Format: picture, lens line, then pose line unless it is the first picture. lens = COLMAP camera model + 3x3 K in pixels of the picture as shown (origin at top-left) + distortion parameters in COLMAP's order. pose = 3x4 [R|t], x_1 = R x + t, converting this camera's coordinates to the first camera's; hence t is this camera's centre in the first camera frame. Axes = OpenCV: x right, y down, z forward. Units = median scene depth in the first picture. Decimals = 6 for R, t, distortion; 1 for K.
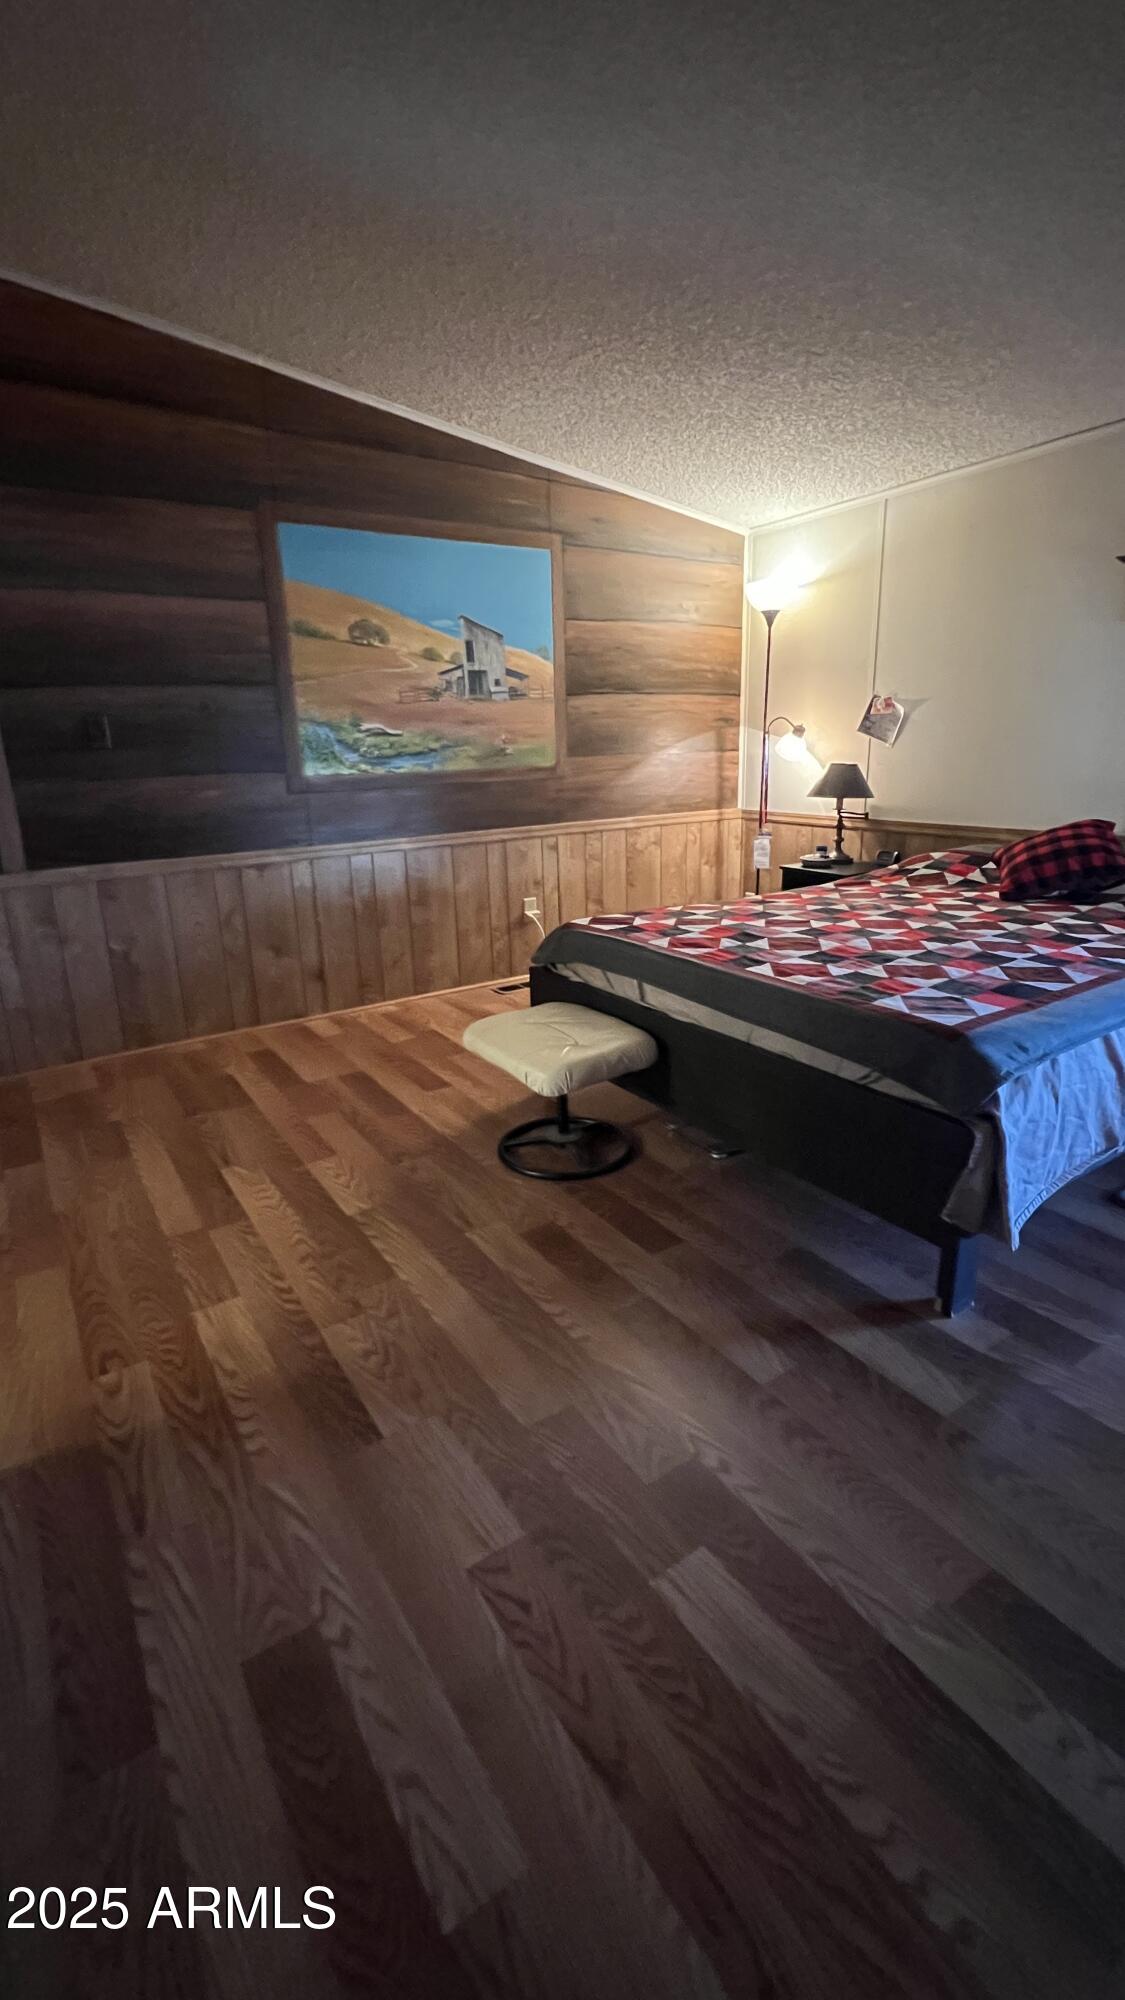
lens RADIAL K [[884.9, 0, 562.1], [0, 884.9, 999.6], [0, 0, 1]] dist [-0.000142, 0.000092]
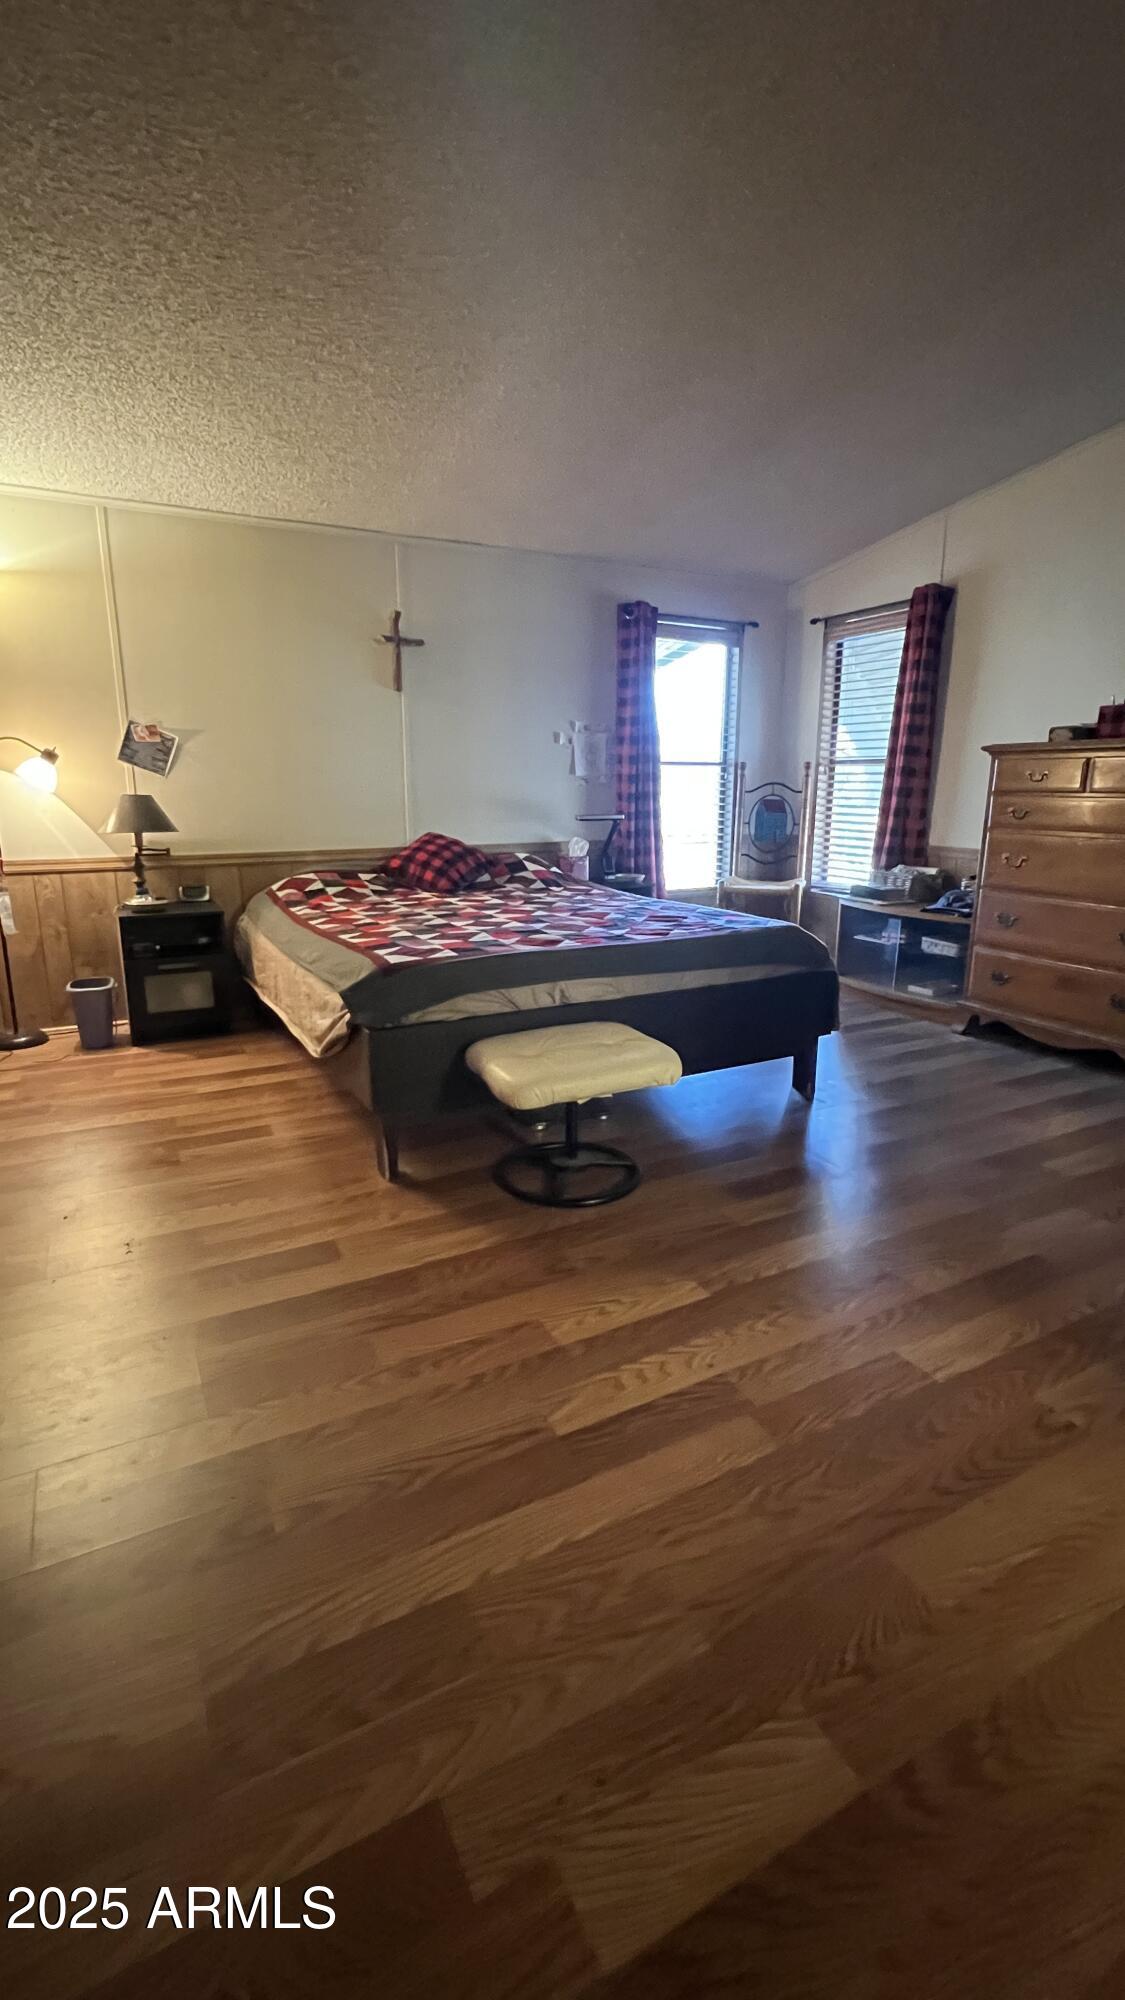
lens RADIAL K [[884.9, 0, 559.6], [0, 884.9, 1004.4], [0, 0, 1]] dist [-0.000142, 0.000092]
pose [[0.086983, -0.212777, 0.973222, -1.026334], [0.279996, 0.942766, 0.181093, -0.206221], [-0.956052, 0.256747, 0.141581, 0.974081]]
